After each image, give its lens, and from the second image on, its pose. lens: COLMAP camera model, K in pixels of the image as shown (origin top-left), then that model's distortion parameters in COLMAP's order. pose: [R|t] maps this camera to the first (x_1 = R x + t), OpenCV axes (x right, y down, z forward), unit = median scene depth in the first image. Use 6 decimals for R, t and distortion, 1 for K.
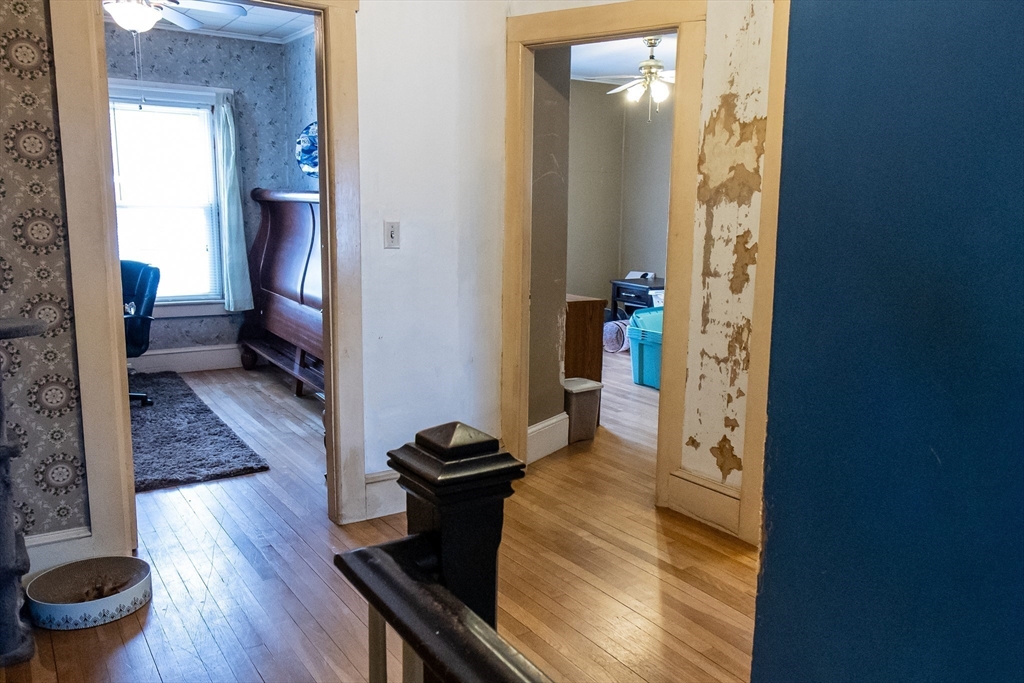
lens RADIAL K [[794.1, 0, 516.8], [0, 794.1, 342.4], [0, 0, 1]] dist [0.009669, -0.012711]
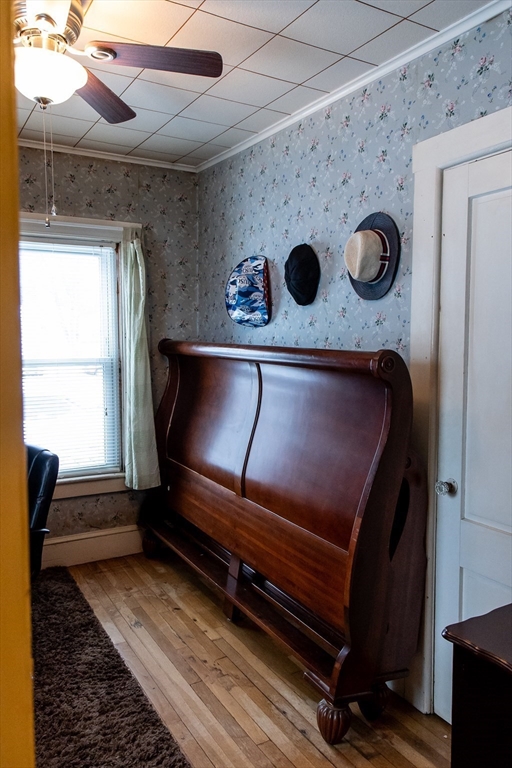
lens RADIAL K [[595.6, 0, 253.1], [0, 595.6, 380.4], [0, 0, 1]] dist [0.009669, -0.012711]
pose [[0.998182, -0.010193, -0.059403, -0.204360], [0.004352, 0.995212, -0.097640, -0.091586], [0.060114, 0.097204, 0.993447, 0.398582]]
